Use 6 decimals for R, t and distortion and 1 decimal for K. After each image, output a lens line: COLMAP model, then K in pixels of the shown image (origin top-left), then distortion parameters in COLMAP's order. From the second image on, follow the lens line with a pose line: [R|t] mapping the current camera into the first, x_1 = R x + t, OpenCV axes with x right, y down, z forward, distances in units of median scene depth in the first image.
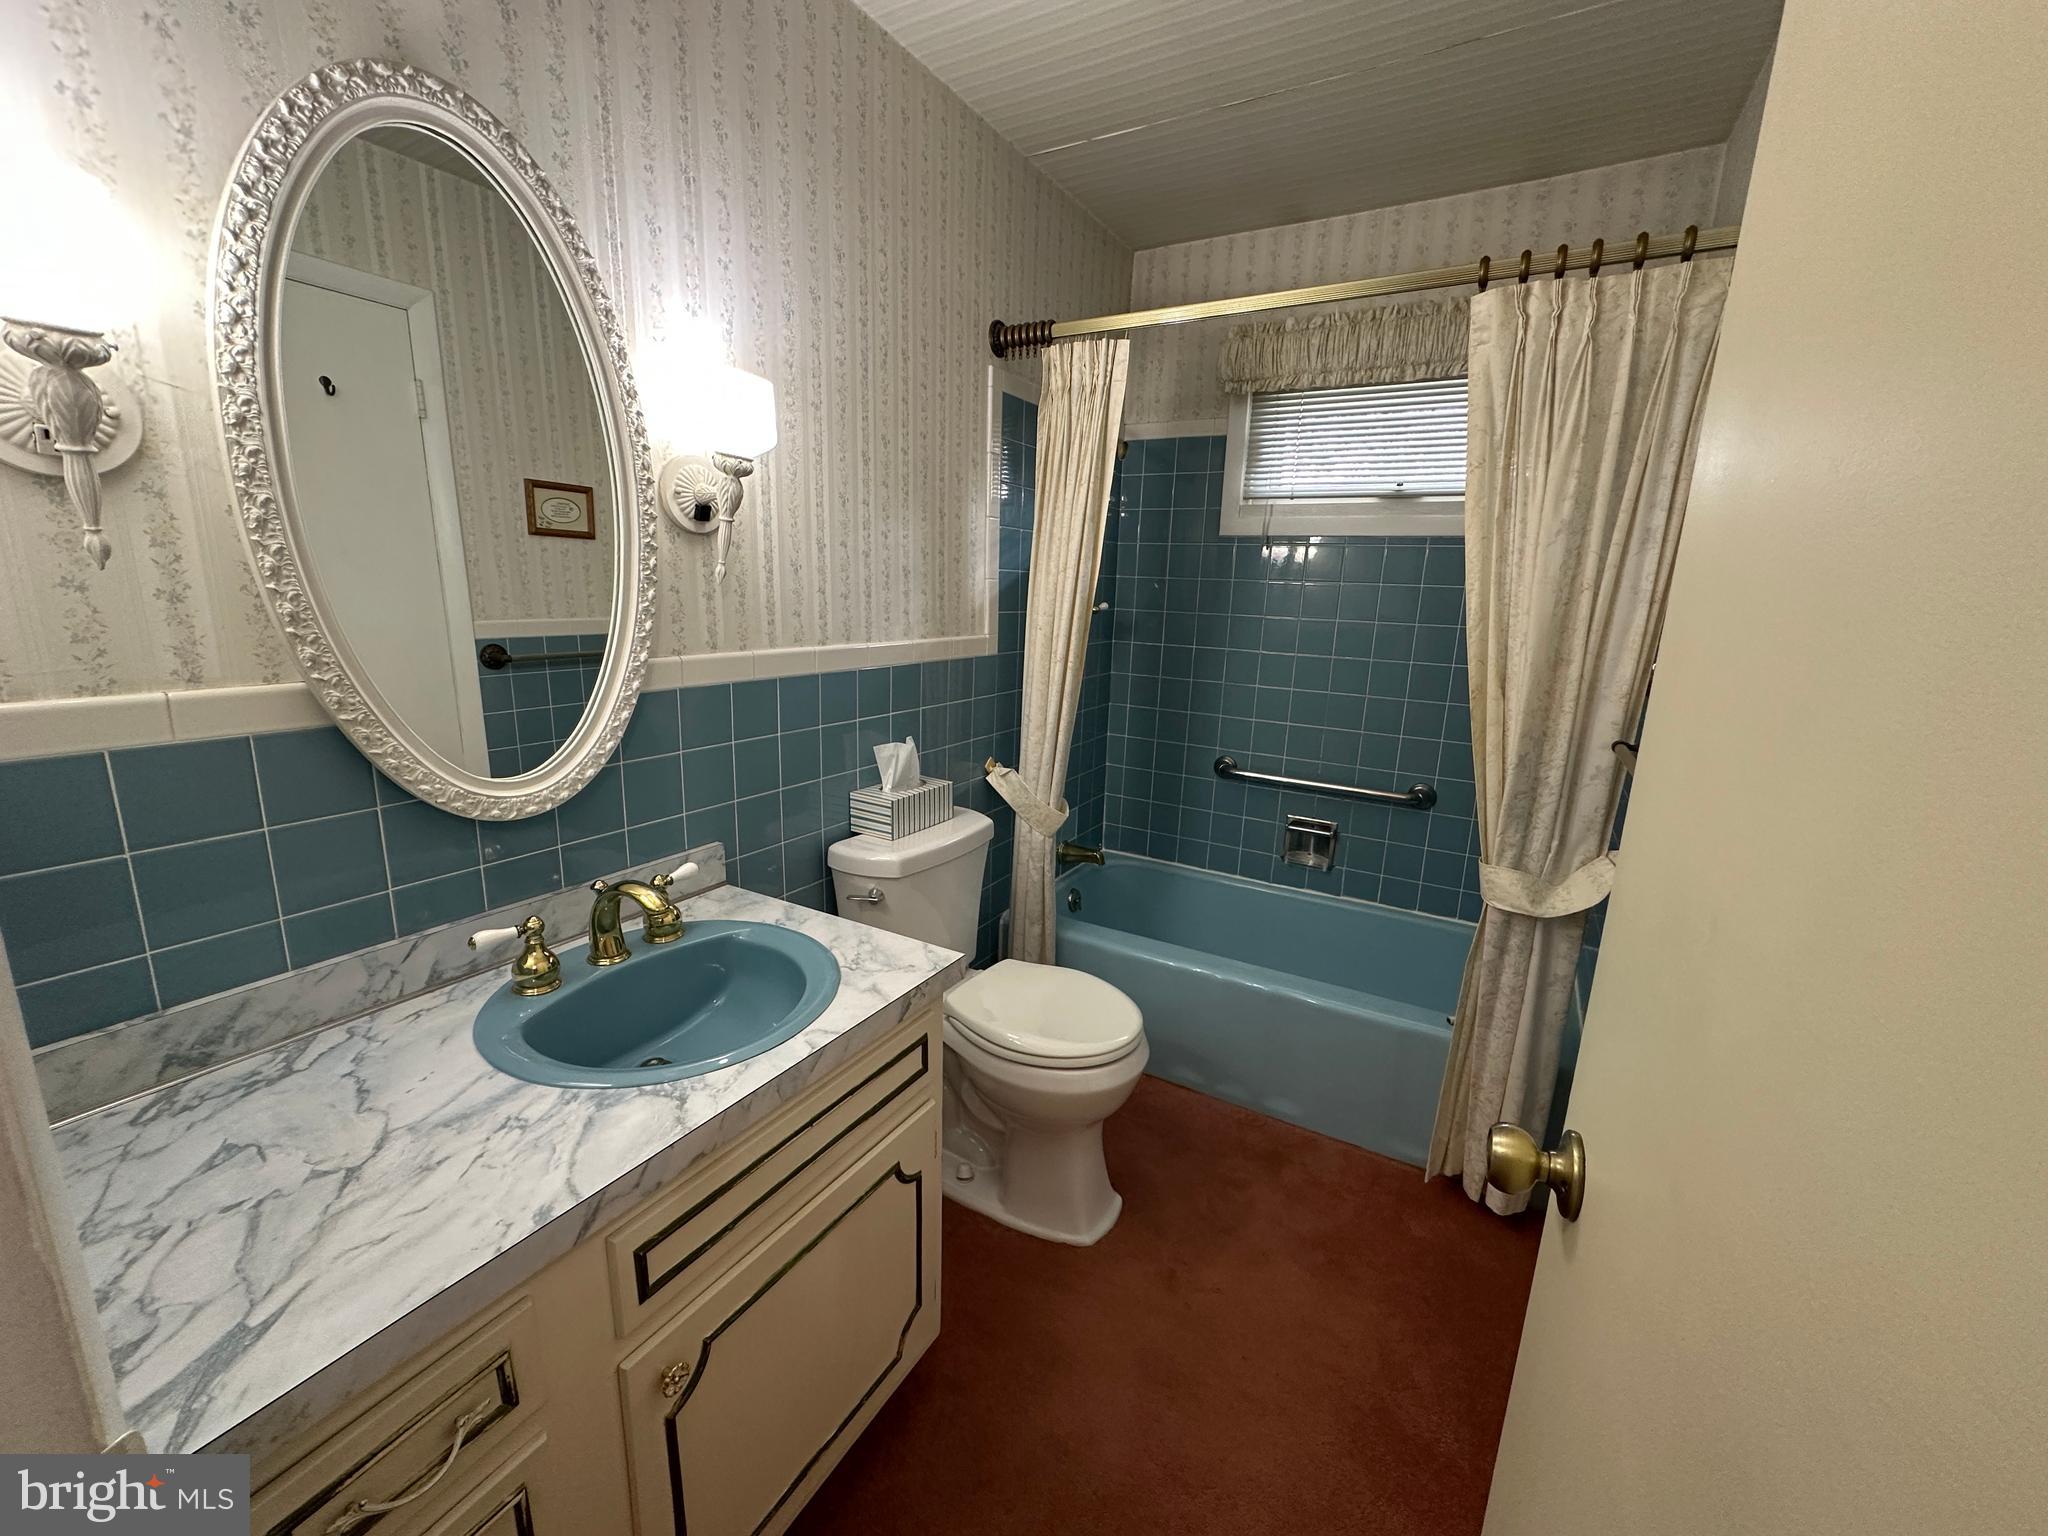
lens RADIAL K [[814.7, 0, 1022.7], [0, 814.7, 765.5], [0, 0, 1]] dist [-0.004868, 0.001727]
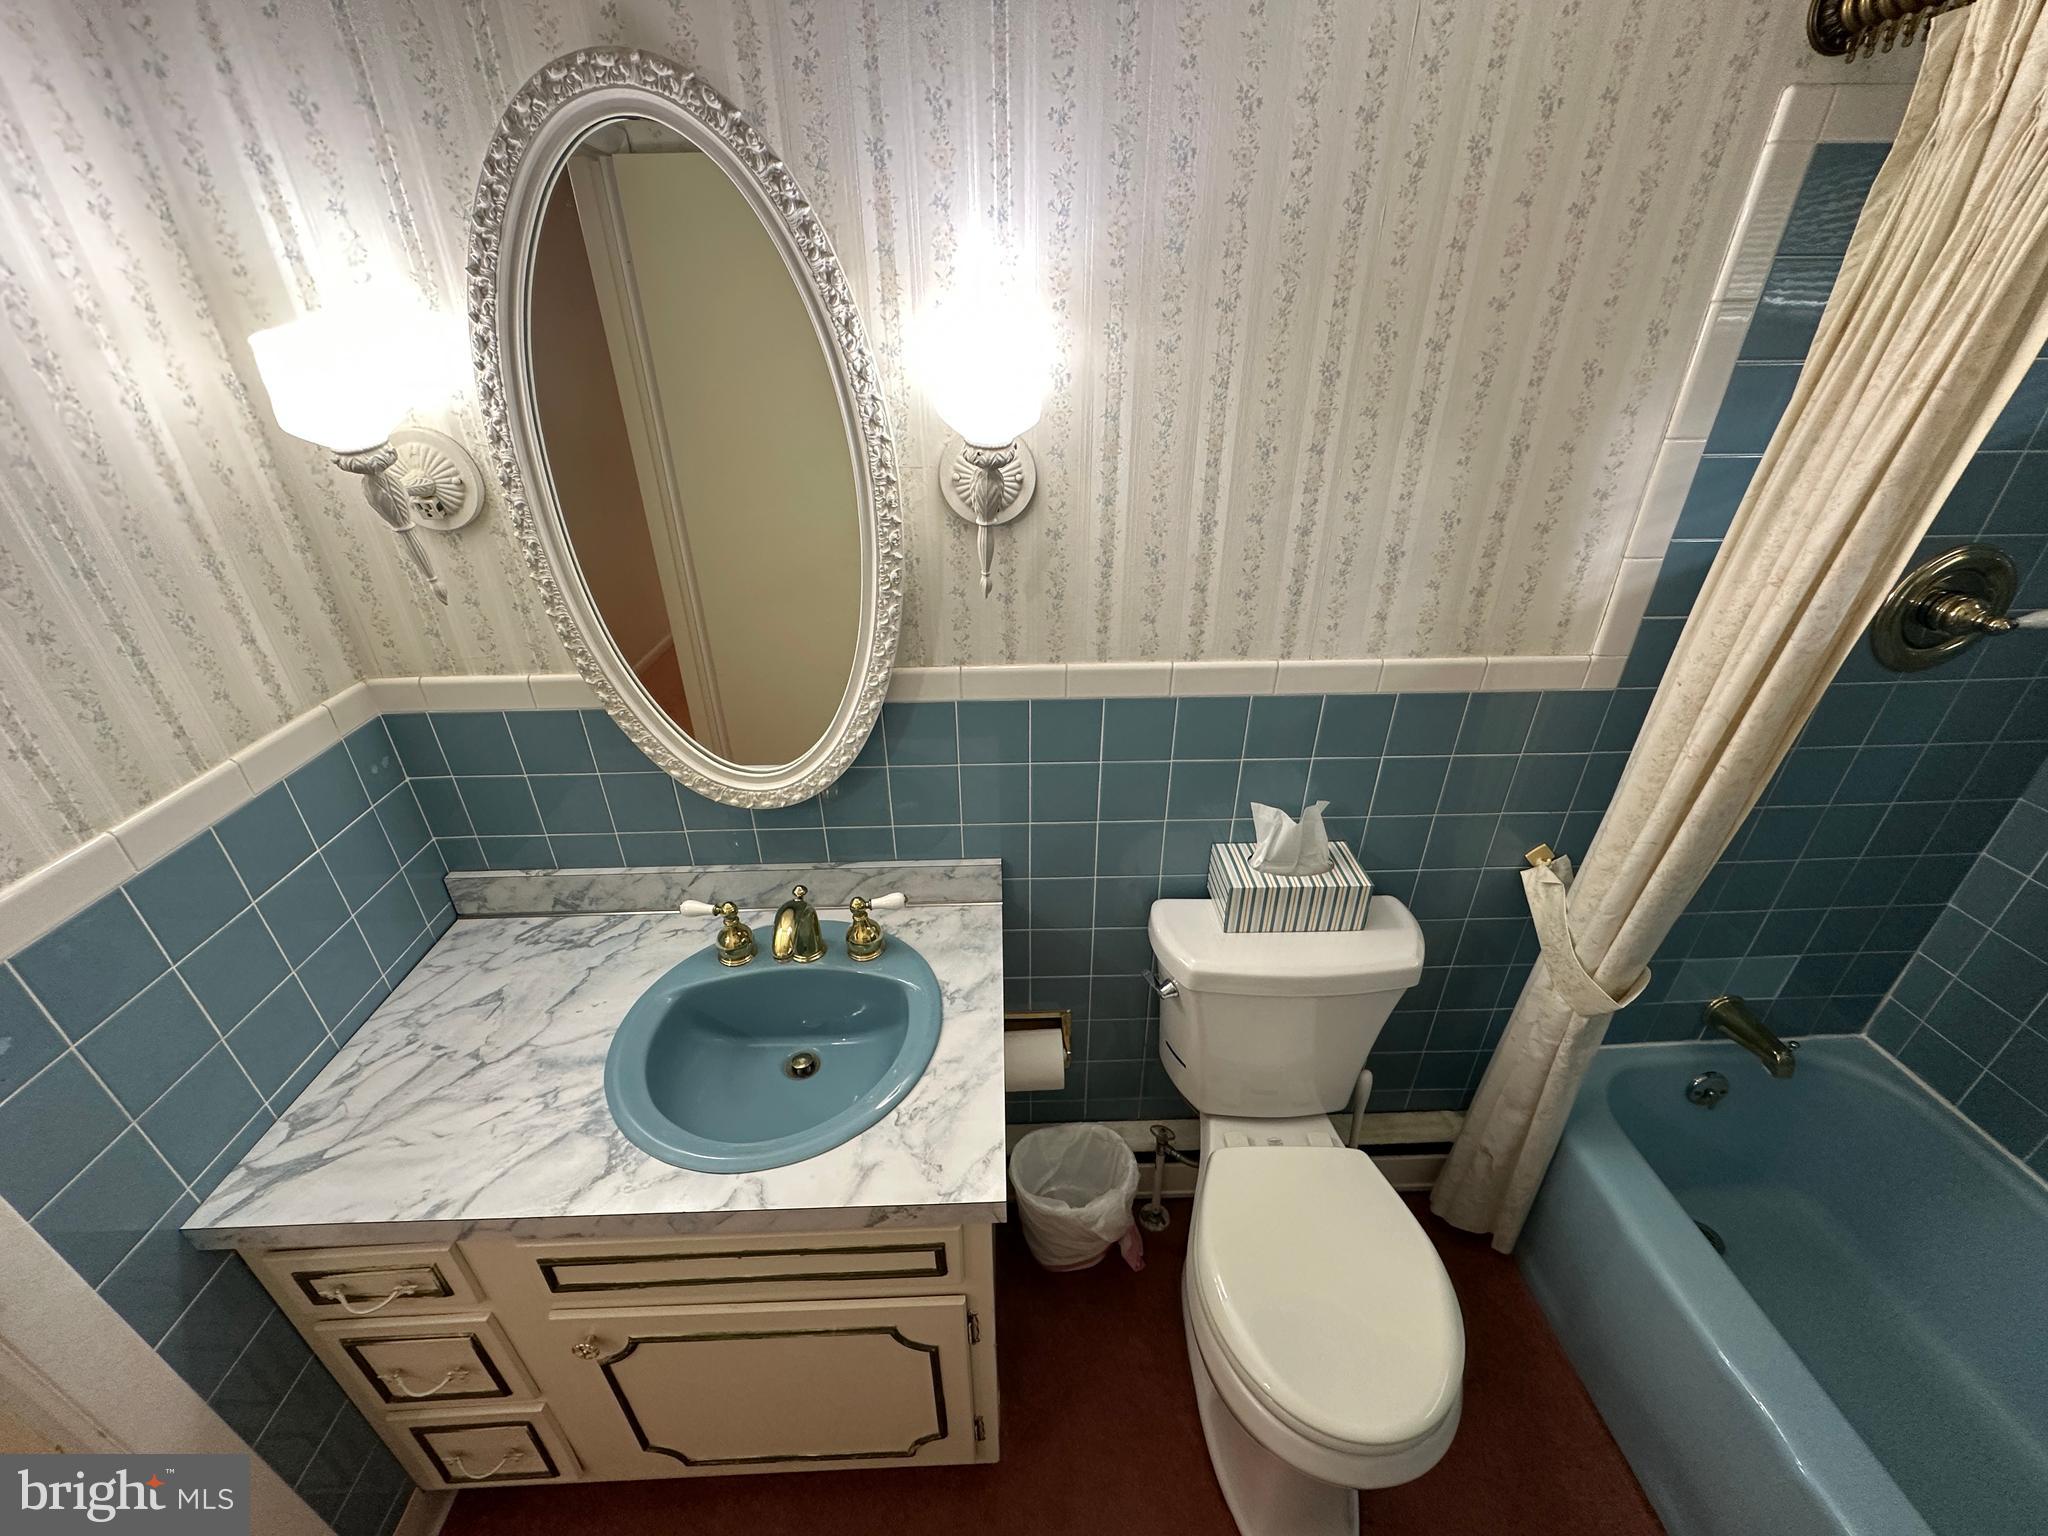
lens RADIAL K [[814.7, 0, 1022.7], [0, 814.7, 765.5], [0, 0, 1]] dist [-0.004868, 0.001727]
pose [[0.536377, 0.376424, -0.755384, 0.310148], [-0.161205, 0.924243, 0.346103, -0.349714], [0.828440, -0.063870, 0.556424, 0.569426]]
